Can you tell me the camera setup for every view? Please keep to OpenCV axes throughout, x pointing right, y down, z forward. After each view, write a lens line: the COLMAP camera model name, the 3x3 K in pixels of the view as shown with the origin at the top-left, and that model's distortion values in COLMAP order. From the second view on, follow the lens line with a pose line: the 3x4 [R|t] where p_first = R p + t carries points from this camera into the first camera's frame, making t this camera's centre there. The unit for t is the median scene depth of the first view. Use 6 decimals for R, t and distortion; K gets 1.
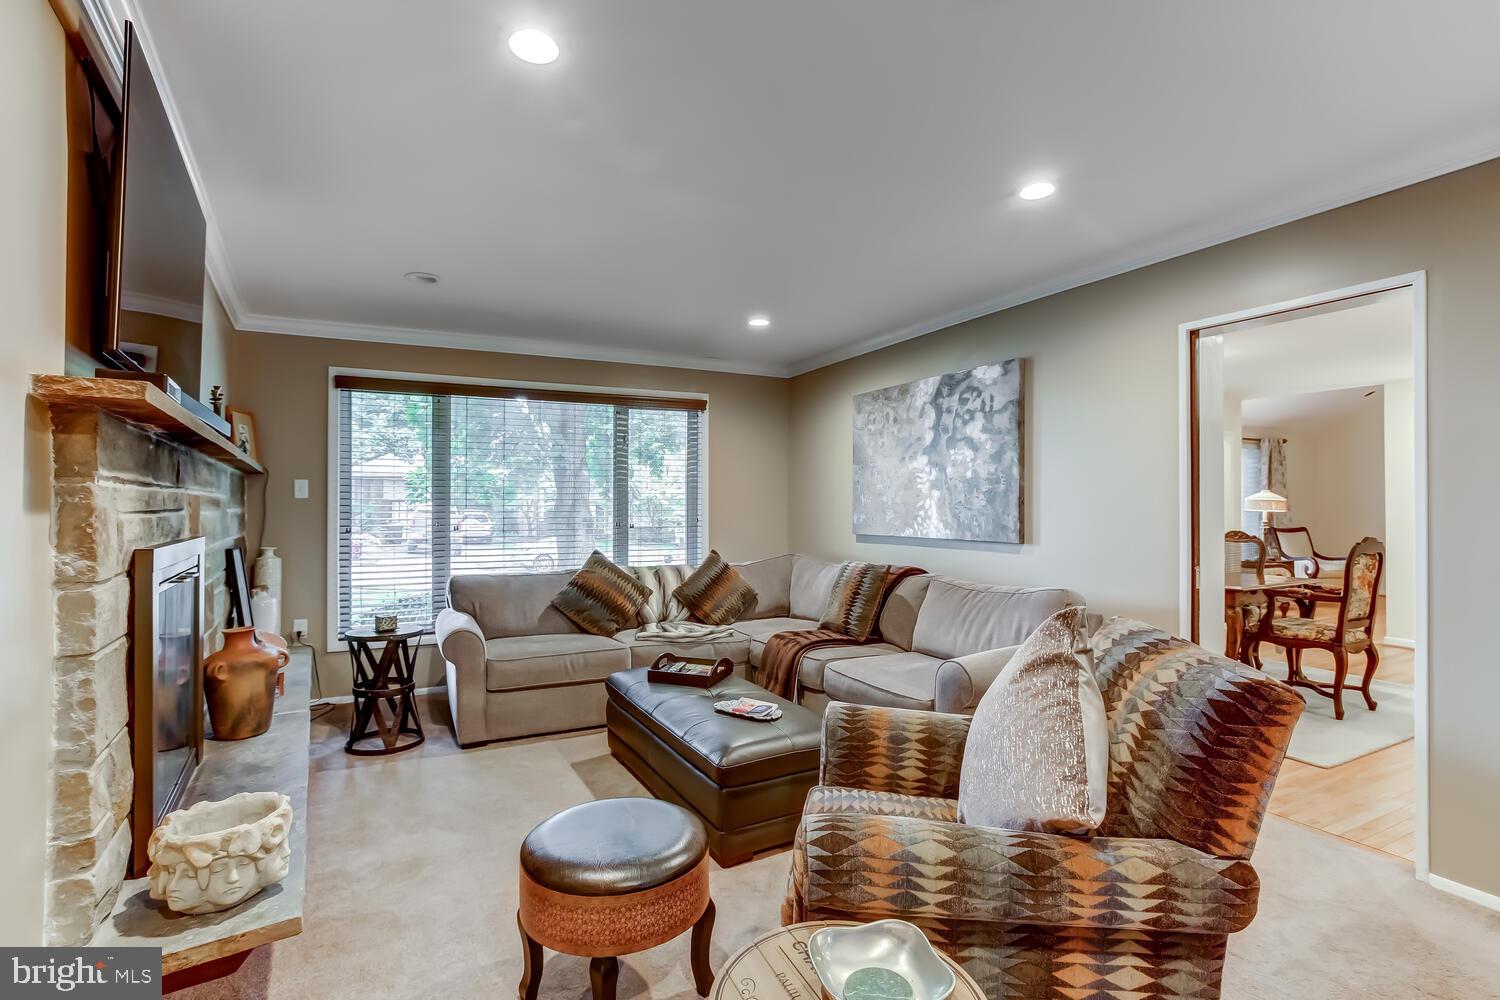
lens RADIAL K [[684.0, 0, 748.5], [0, 684.0, 501.5], [0, 0, 1]] dist [0.019527, -0.000359]
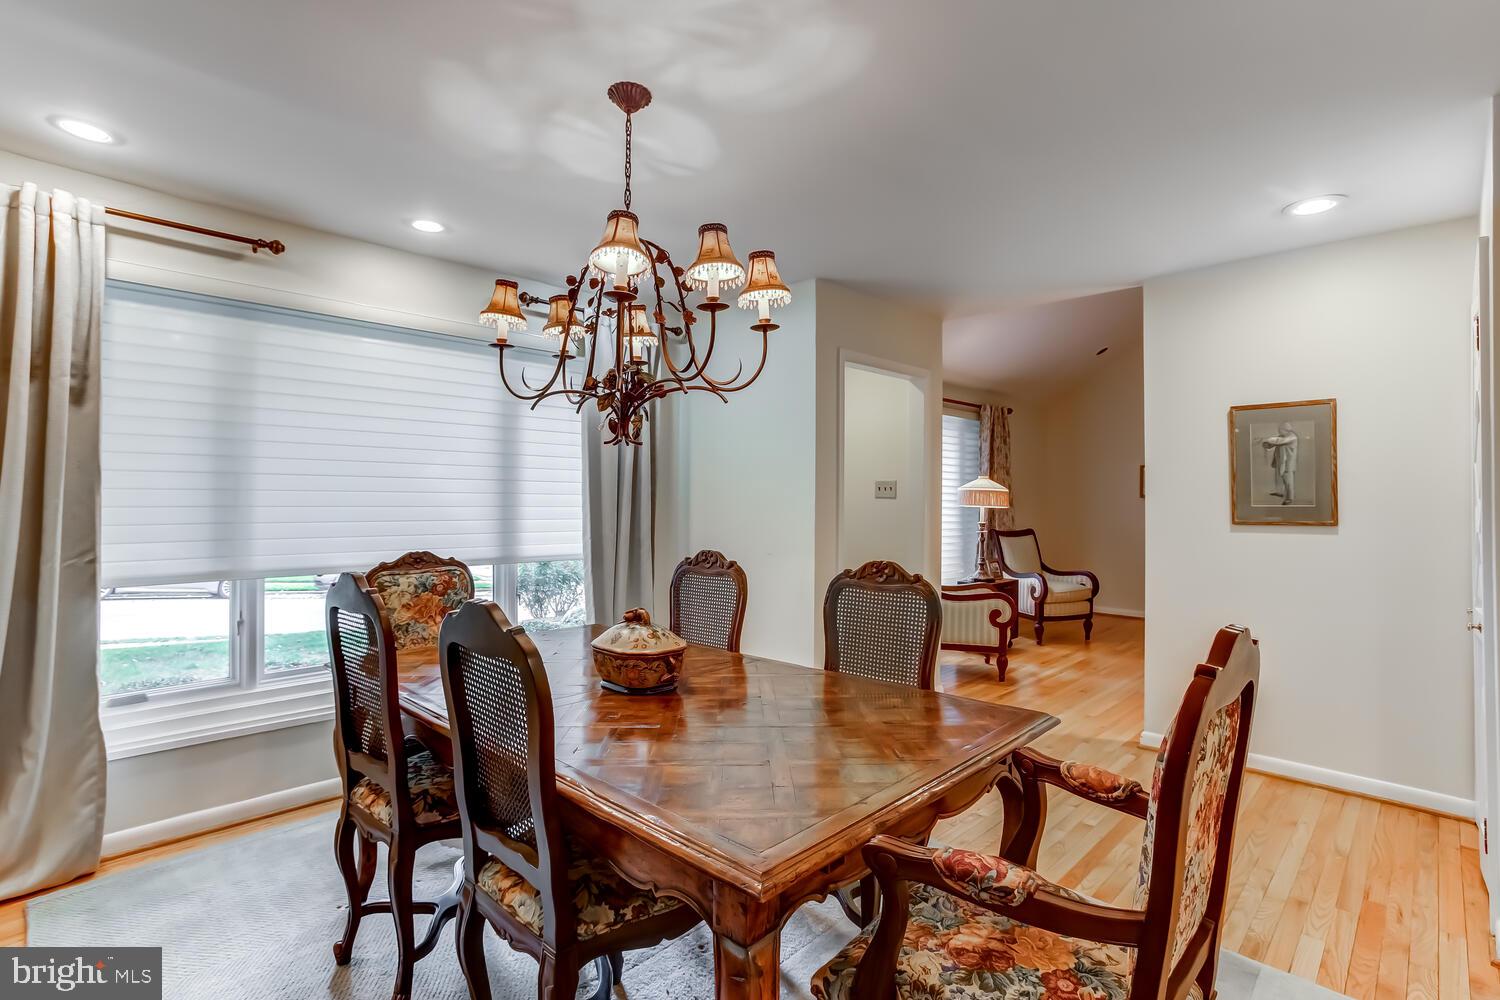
lens RADIAL K [[684.0, 0, 756.2], [0, 684.0, 497.4], [0, 0, 1]] dist [0.019527, -0.000359]
pose [[0.958044, 0.003670, 0.286597, 0.338071], [-0.005096, 0.999978, 0.004229, 0.002648], [-0.286575, -0.005512, 0.958042, 0.415449]]
